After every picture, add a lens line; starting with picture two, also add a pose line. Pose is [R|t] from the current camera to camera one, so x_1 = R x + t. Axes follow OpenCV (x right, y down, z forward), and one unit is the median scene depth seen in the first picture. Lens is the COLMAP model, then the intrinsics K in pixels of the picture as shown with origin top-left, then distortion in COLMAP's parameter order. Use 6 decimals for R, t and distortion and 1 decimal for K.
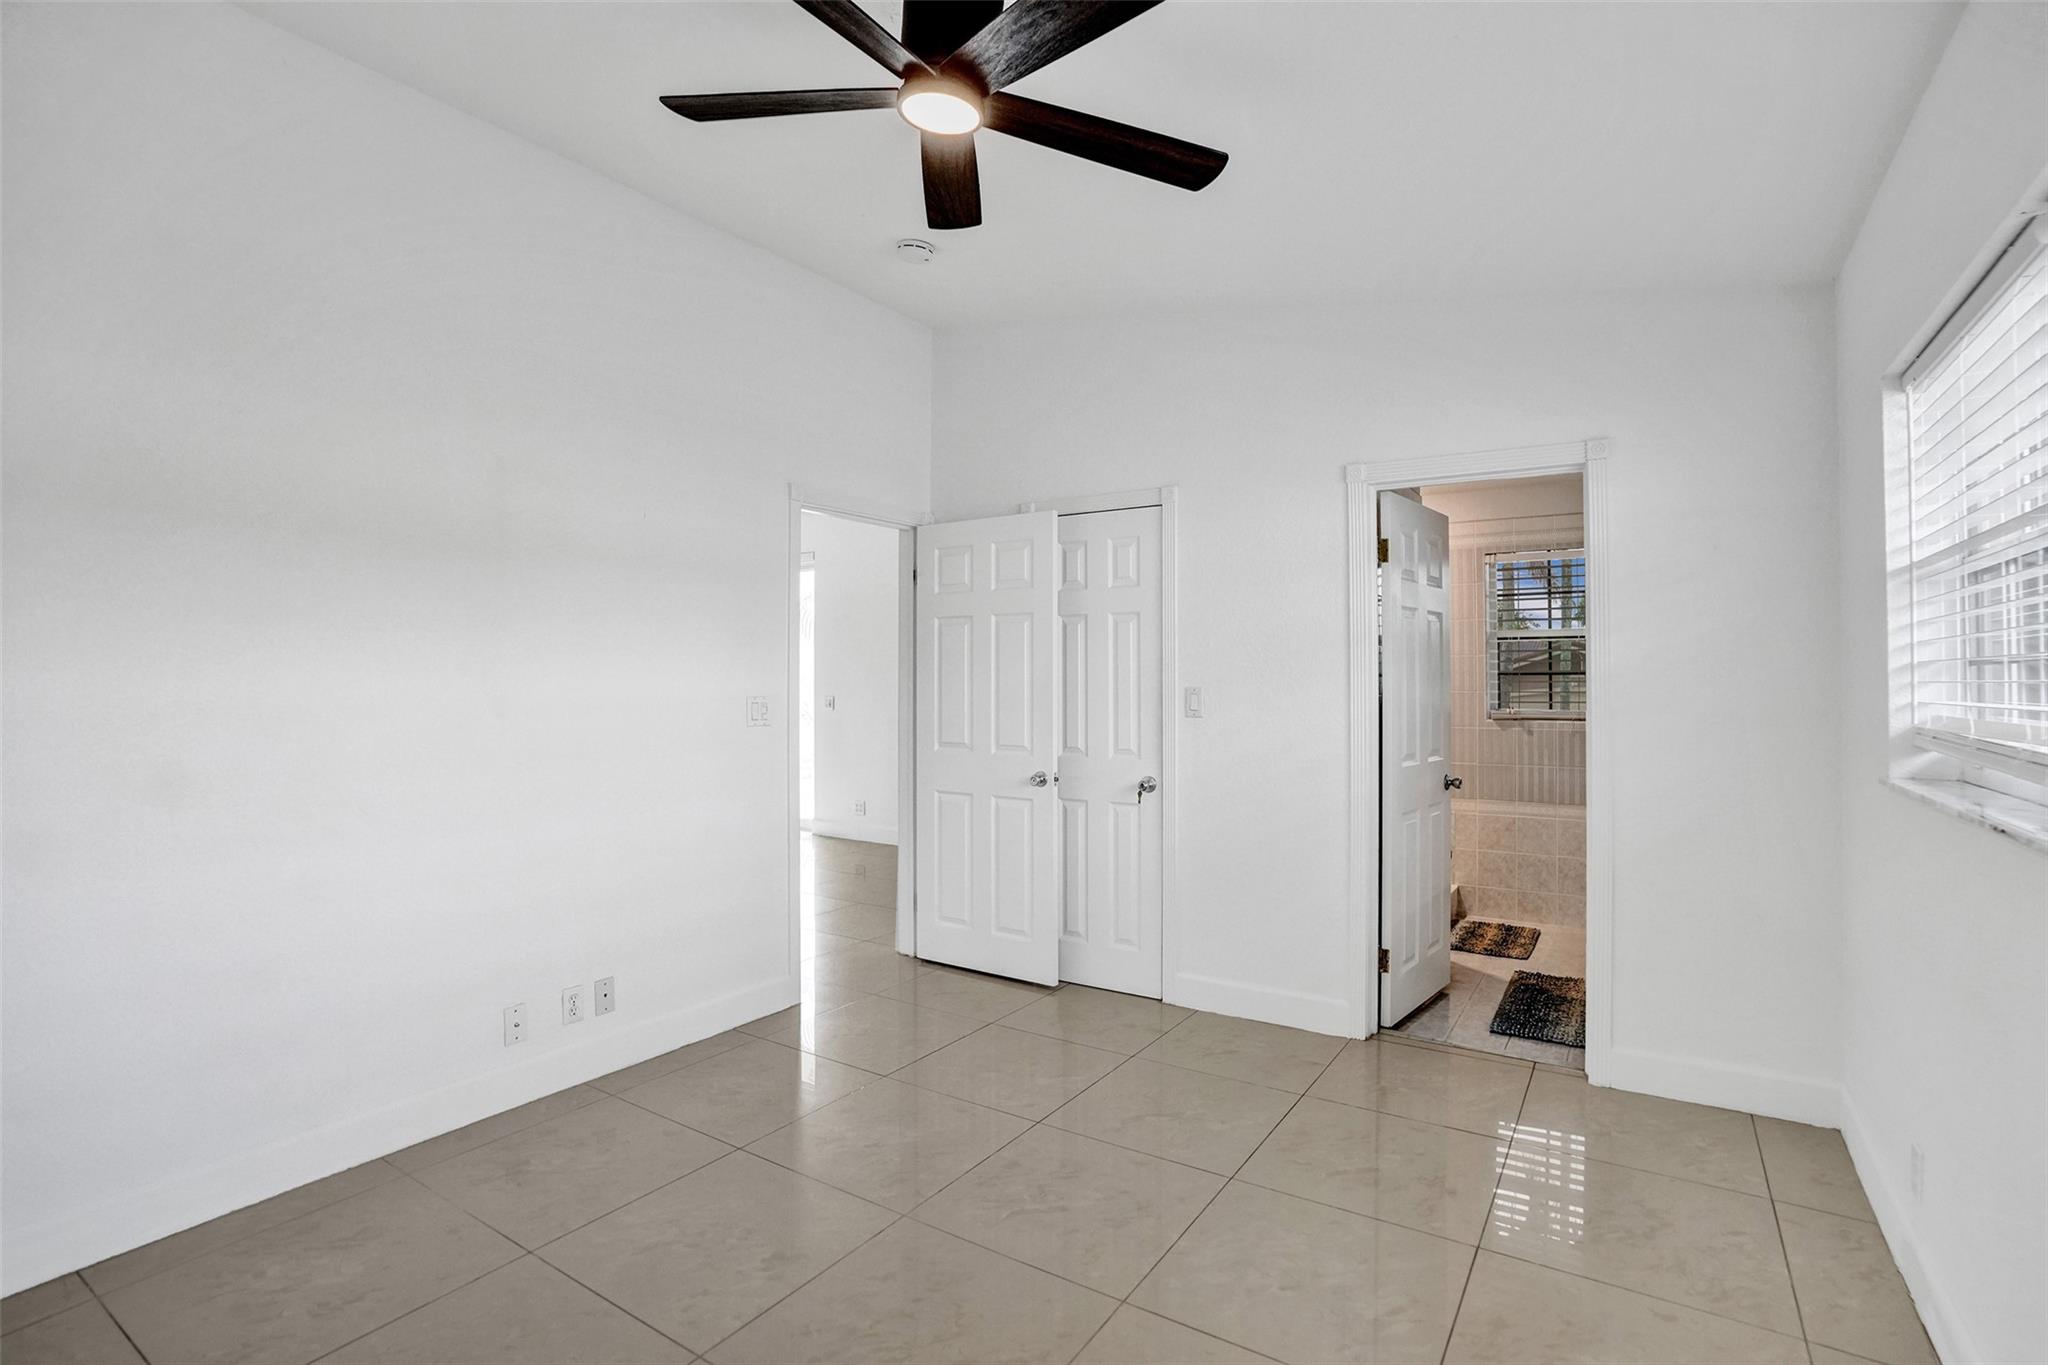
lens RADIAL K [[956.5, 0, 1029.2], [0, 956.5, 679.3], [0, 0, 1]] dist [-0.062329, 0.025834]
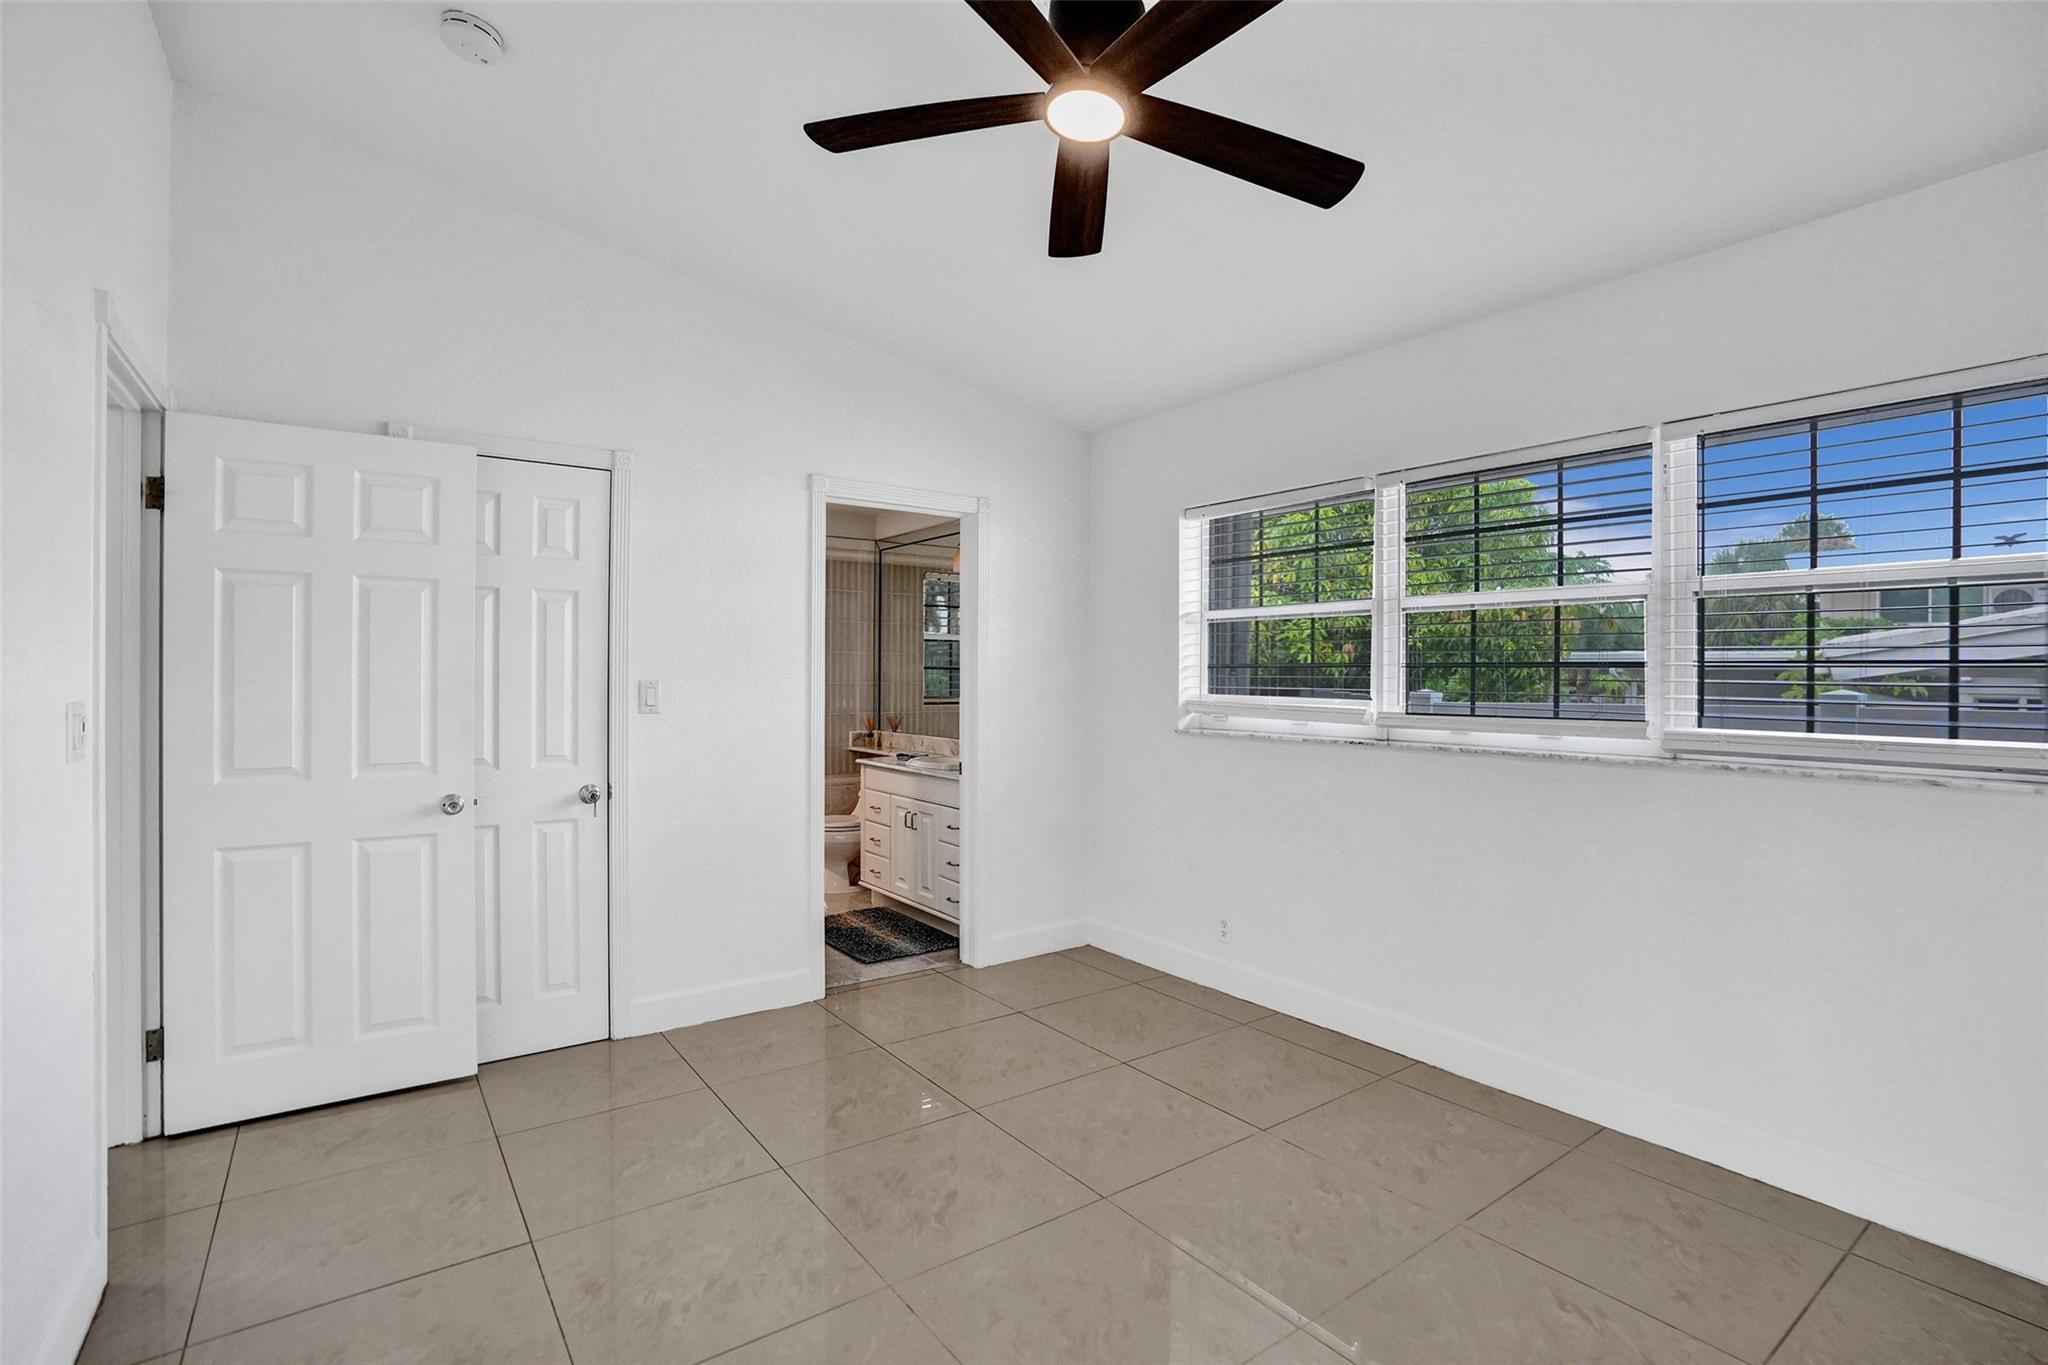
lens RADIAL K [[946.1, 0, 1034.2], [0, 946.1, 685.9], [0, 0, 1]] dist [-0.032045, 0.000540]
pose [[0.372927, -0.010735, 0.927799, -0.513483], [-0.006605, 0.999877, 0.014224, -0.001147], [-0.927837, -0.011433, 0.372810, 0.323337]]
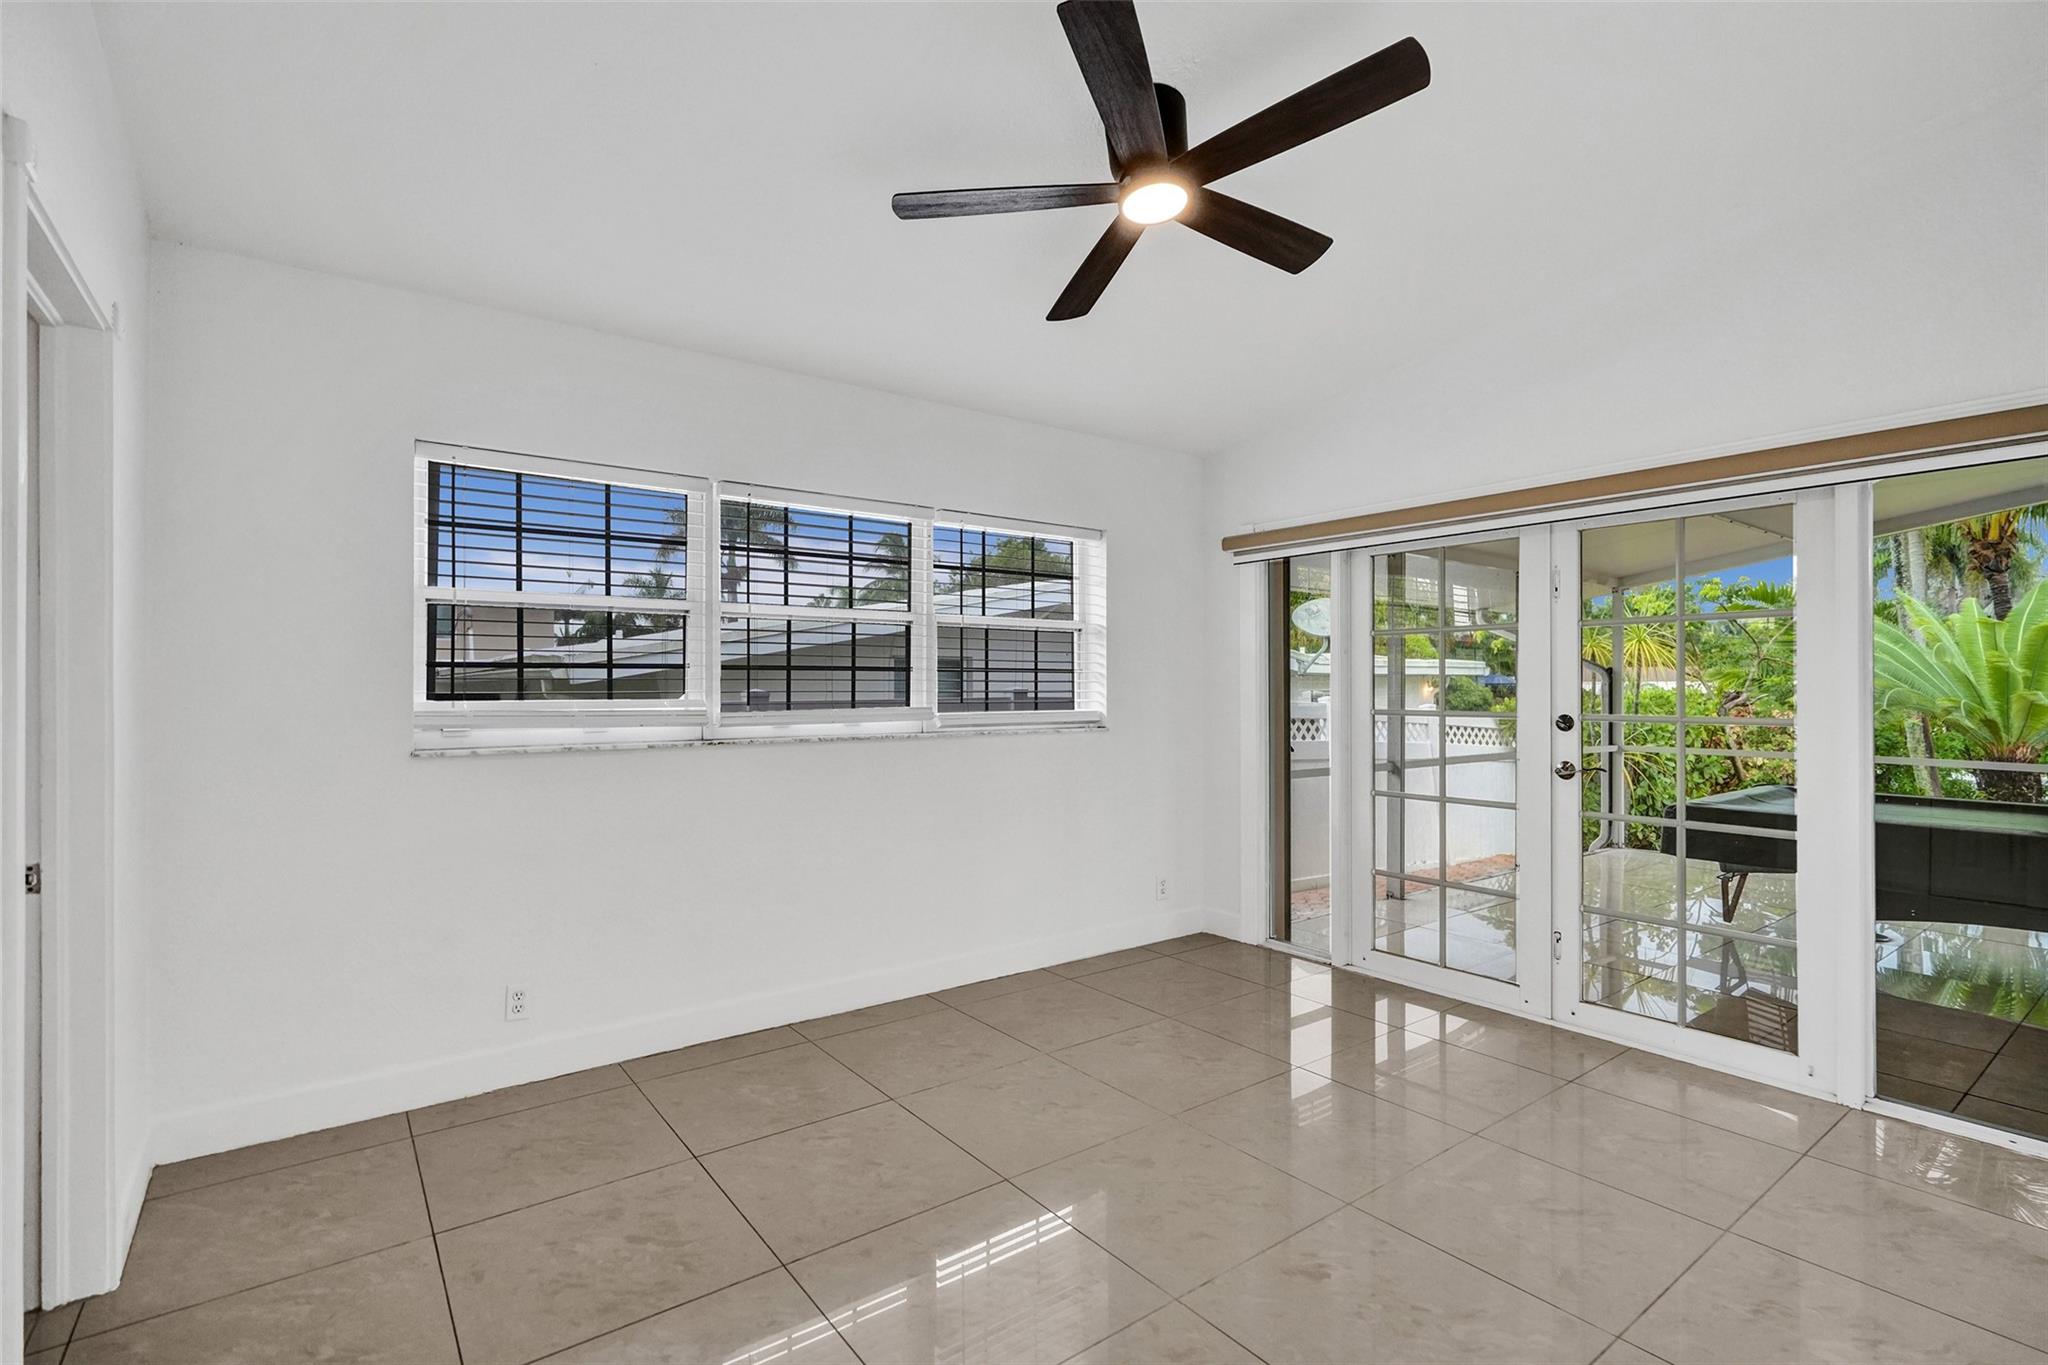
lens RADIAL K [[956.5, 0, 1029.2], [0, 956.5, 679.3], [0, 0, 1]] dist [-0.062329, 0.025834]
pose [[-0.933059, 0.005704, 0.359677, -0.183851], [0.001880, 0.999938, -0.010981, 0.012974], [-0.359717, -0.009570, -0.933012, 1.074138]]
